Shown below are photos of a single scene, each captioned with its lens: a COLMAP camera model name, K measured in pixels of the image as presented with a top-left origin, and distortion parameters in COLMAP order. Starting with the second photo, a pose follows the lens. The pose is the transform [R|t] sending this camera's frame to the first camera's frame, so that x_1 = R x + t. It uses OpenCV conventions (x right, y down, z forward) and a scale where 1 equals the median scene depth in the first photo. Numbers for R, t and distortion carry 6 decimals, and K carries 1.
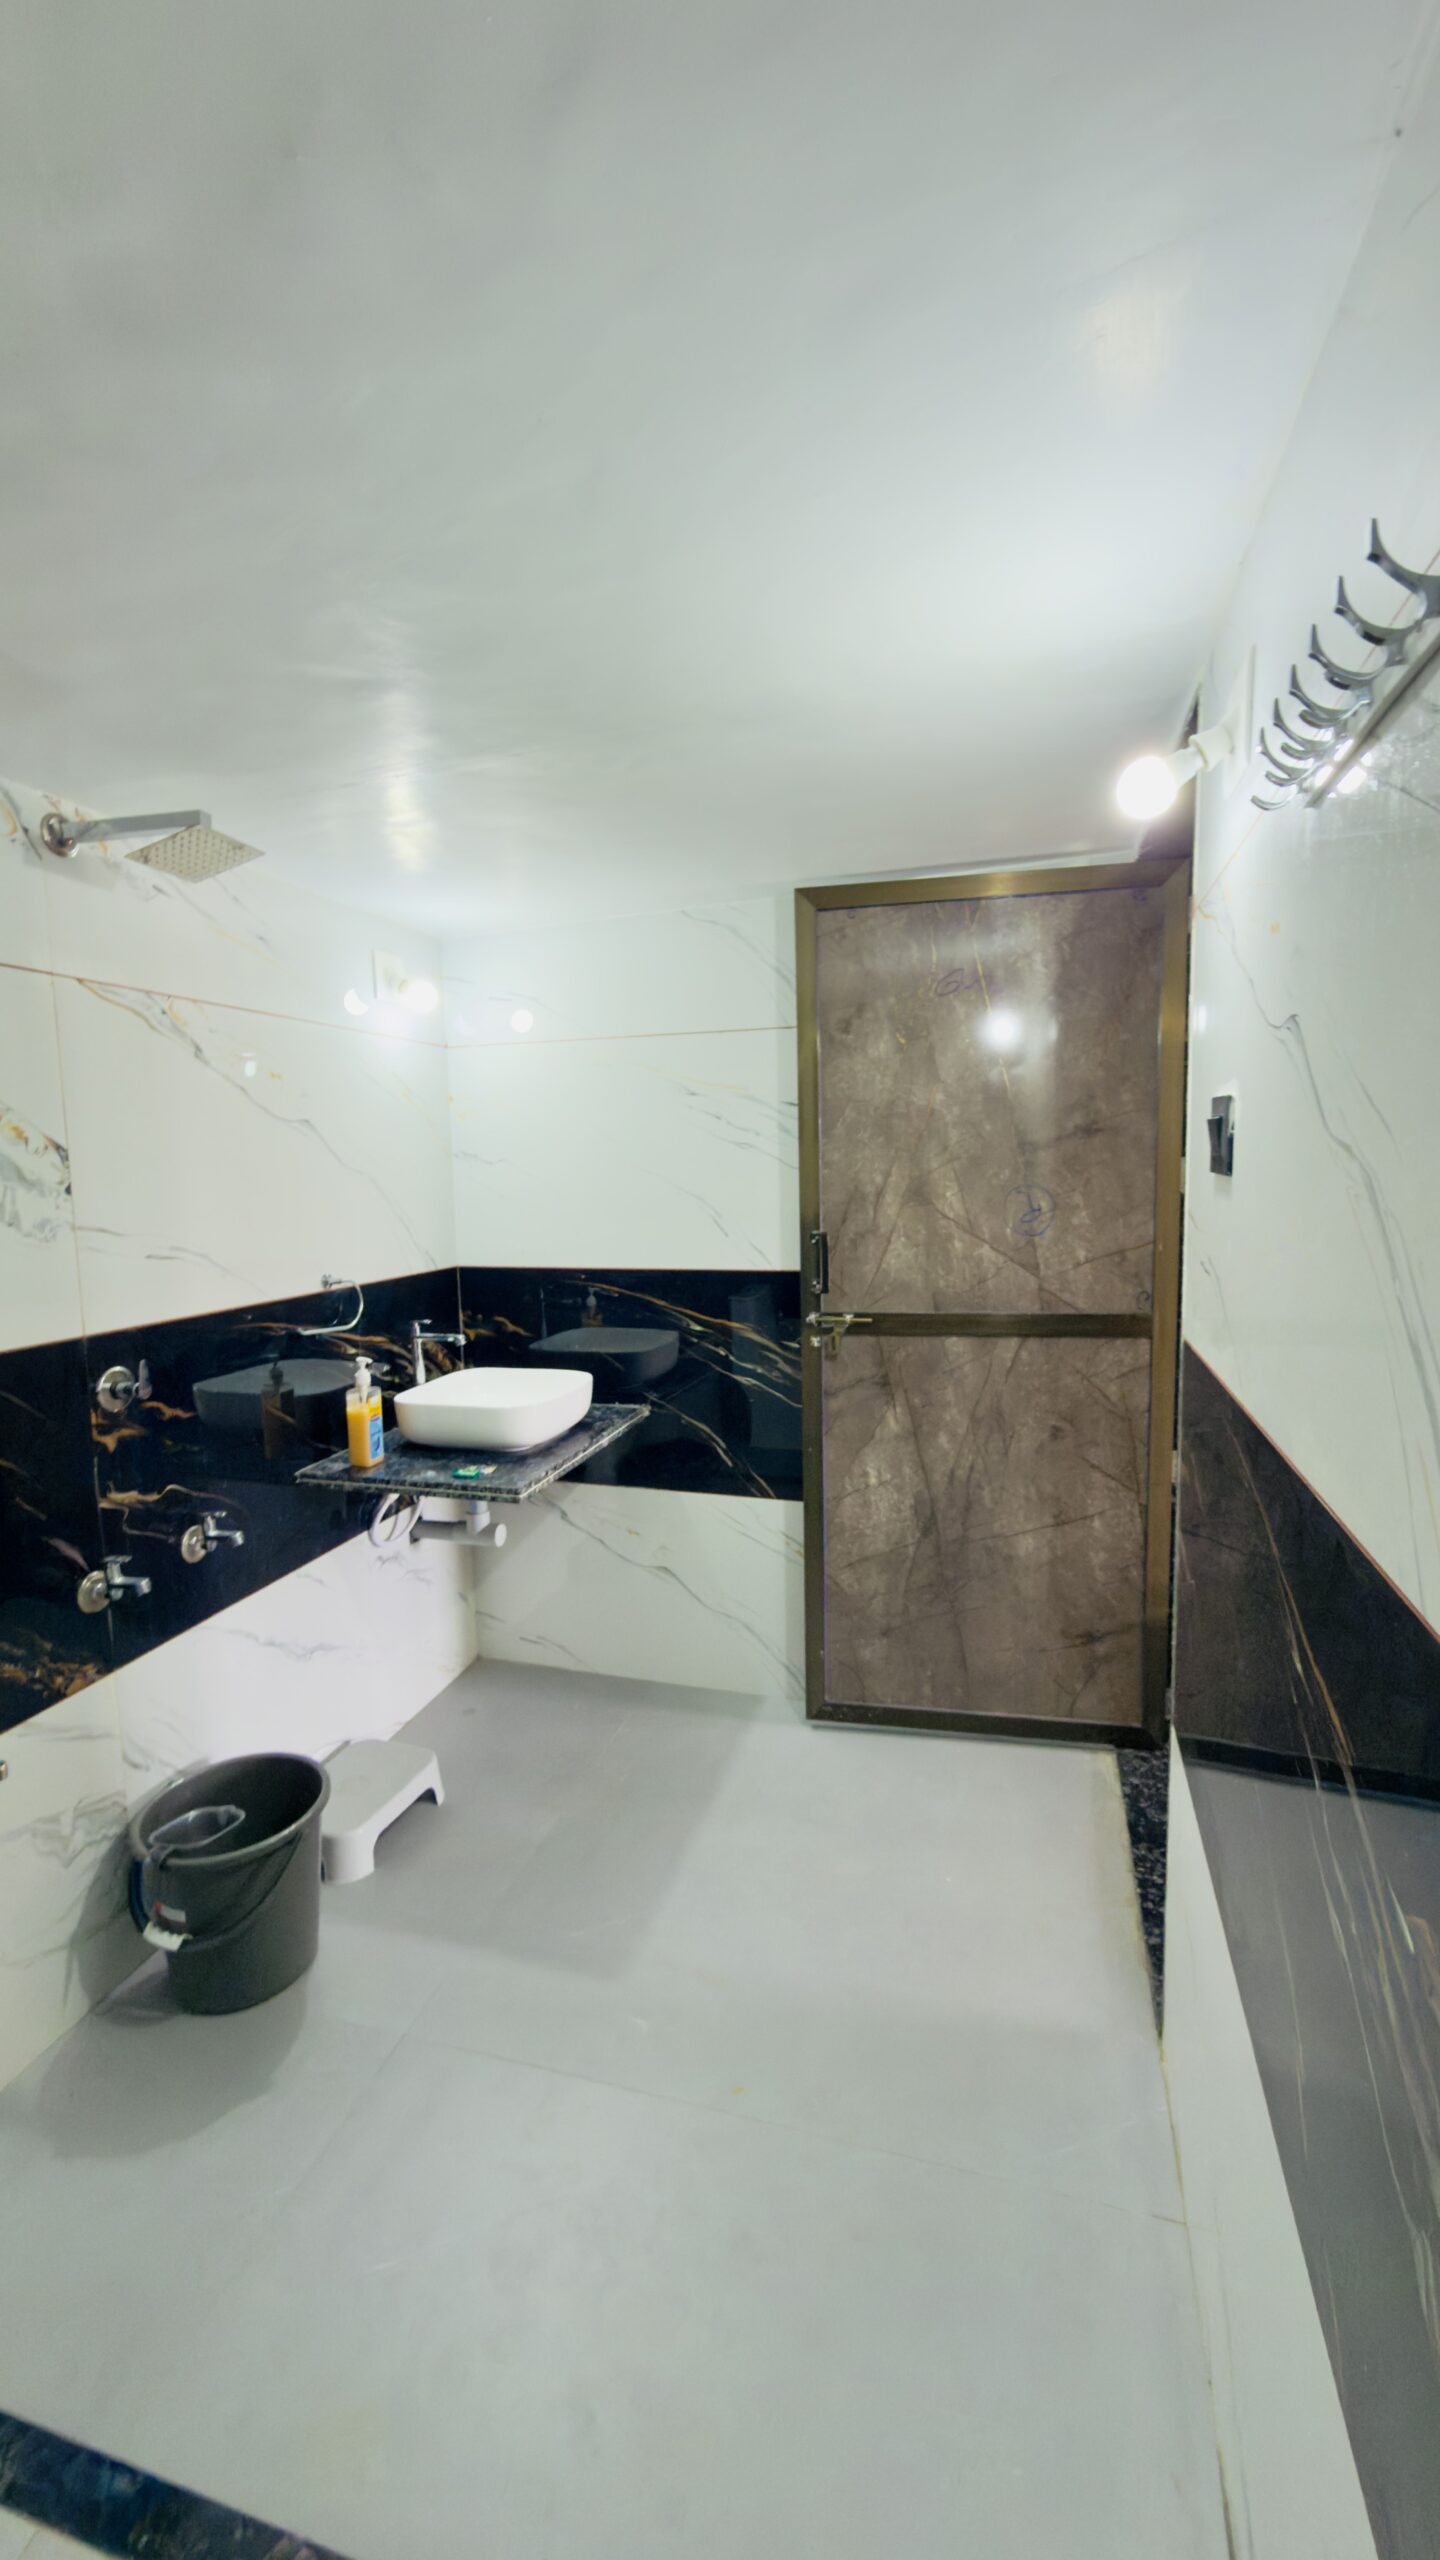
lens RADIAL K [[1041.6, 0, 720.0], [0, 1041.6, 1280.0], [0, 0, 1]] dist [-0.000203, 0.000126]
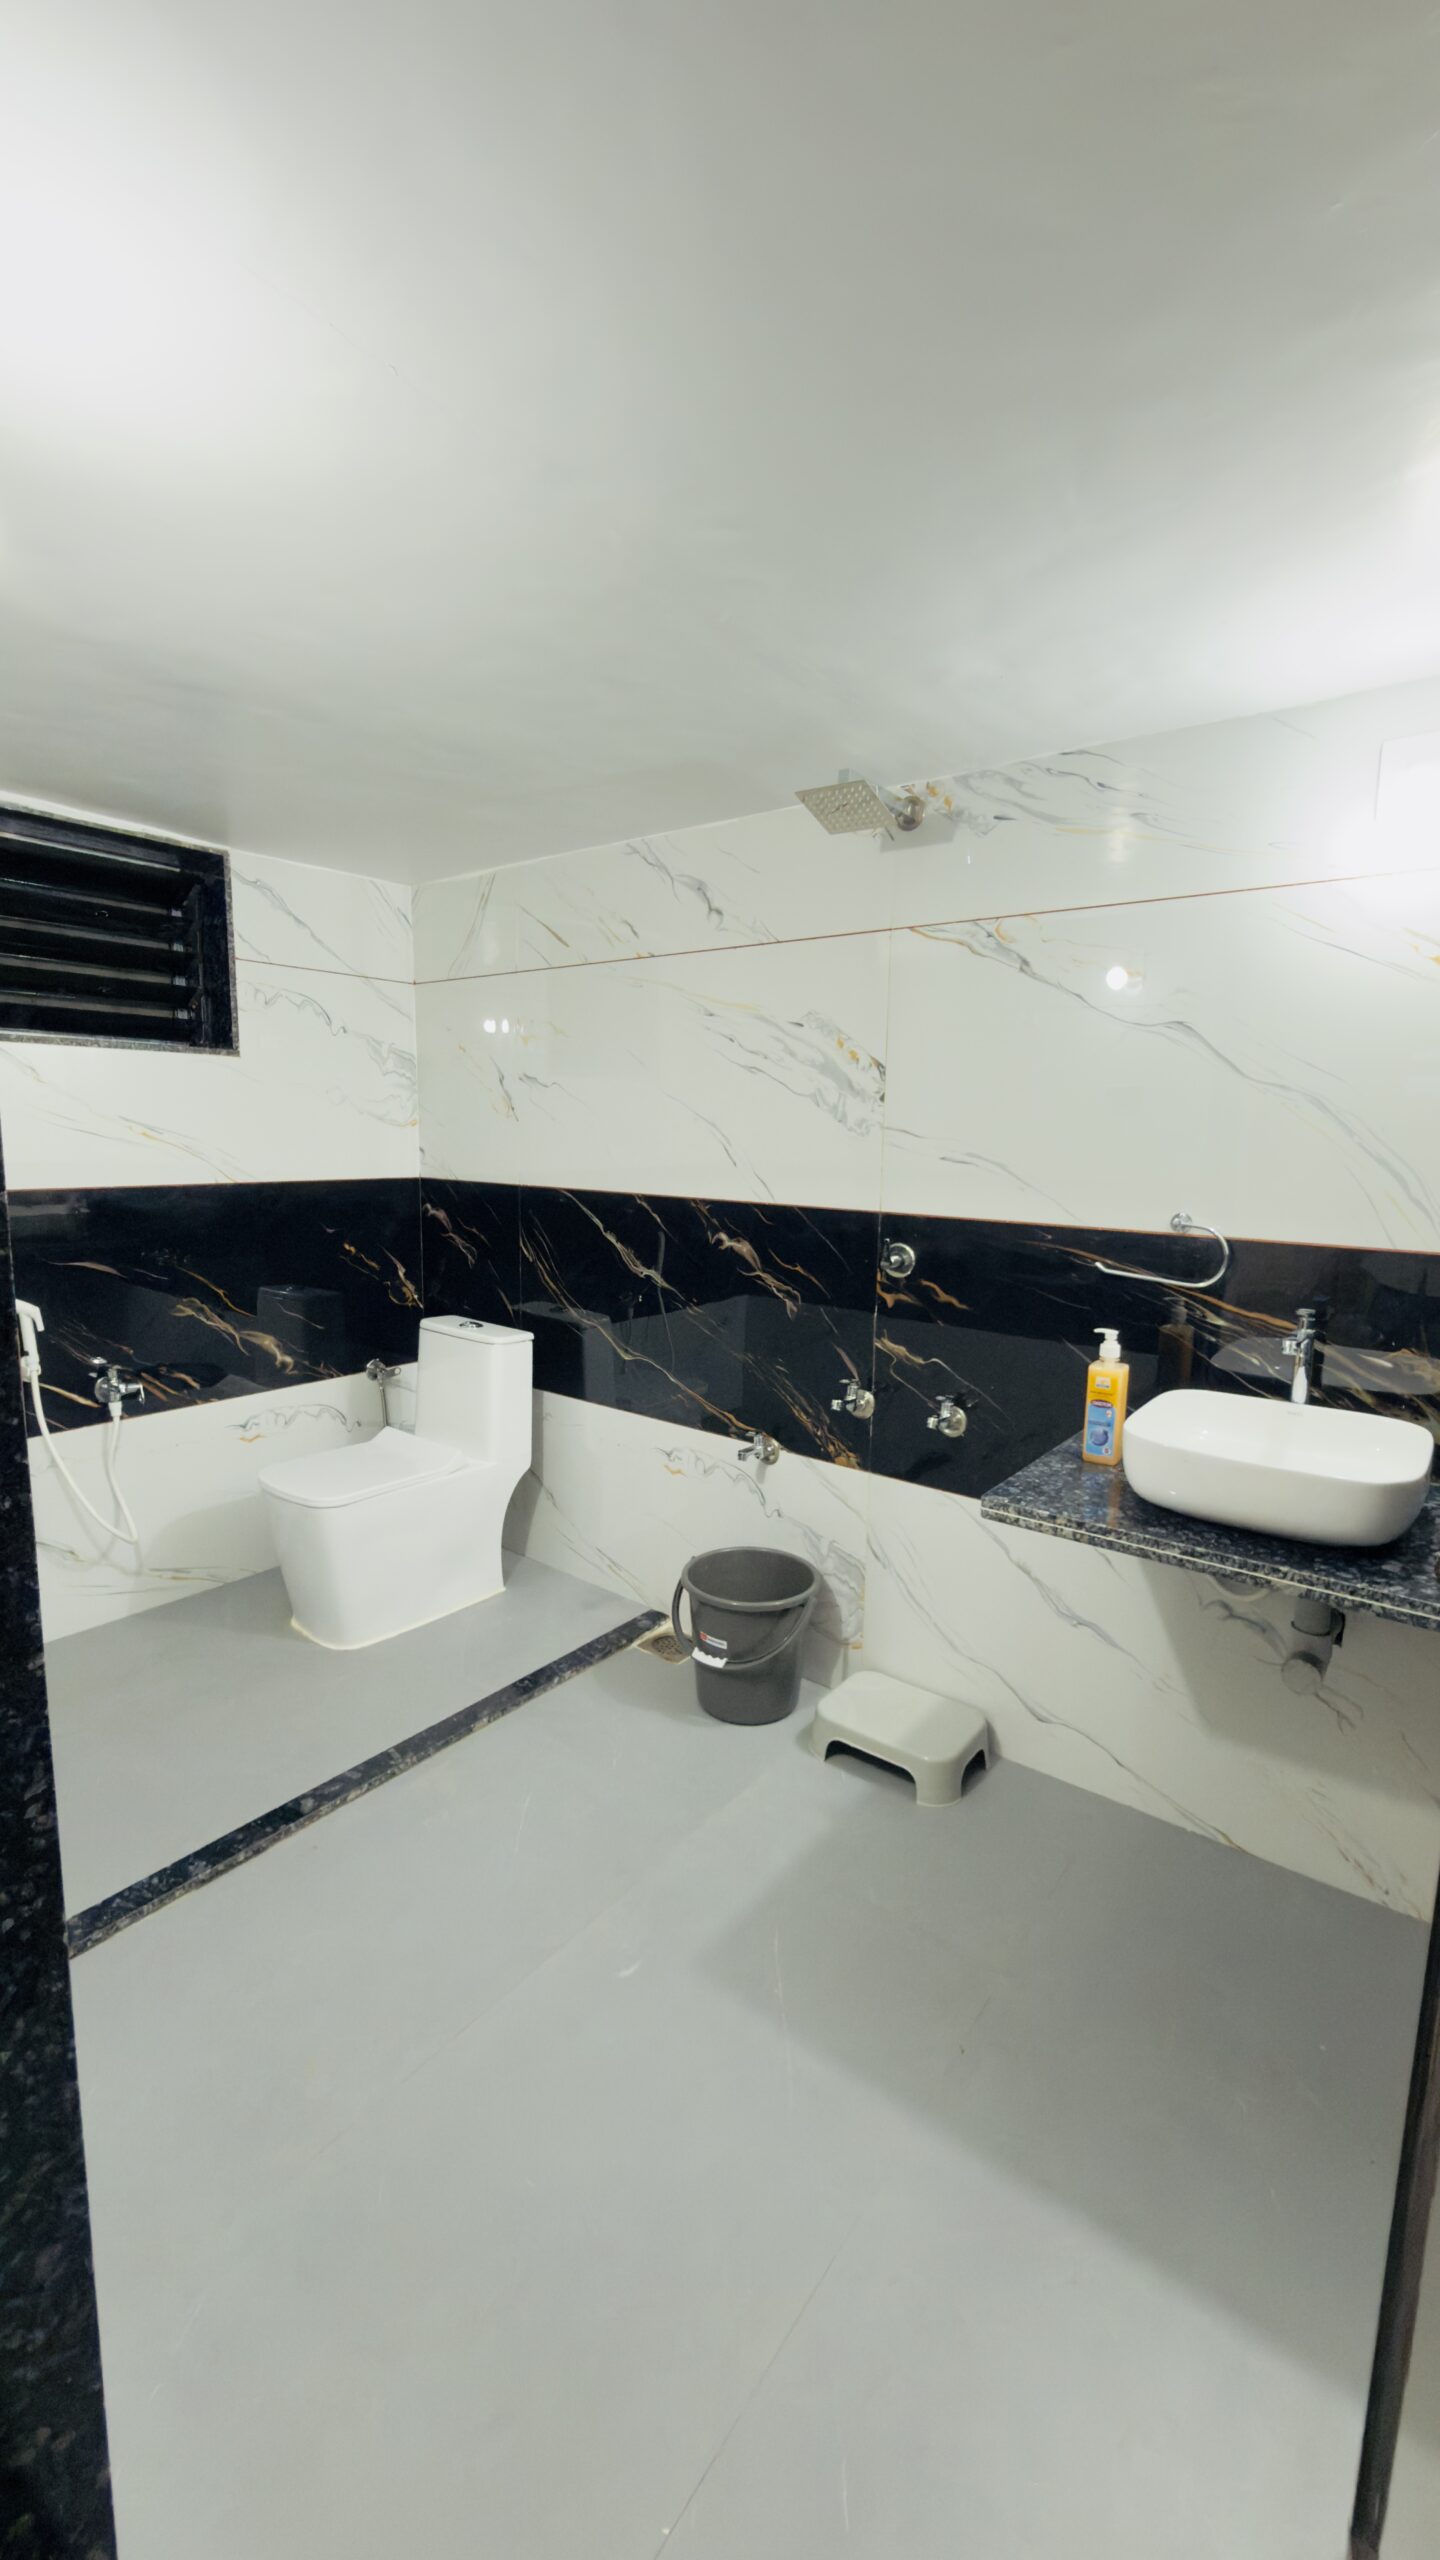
lens RADIAL K [[1041.6, 0, 720.0], [0, 1041.6, 1280.0], [0, 0, 1]] dist [-0.000203, 0.000126]
pose [[-0.362553, 0.152426, -0.919414, 0.653053], [-0.115906, 0.971501, 0.206767, -0.106107], [0.924728, 0.181529, -0.334553, 1.235557]]
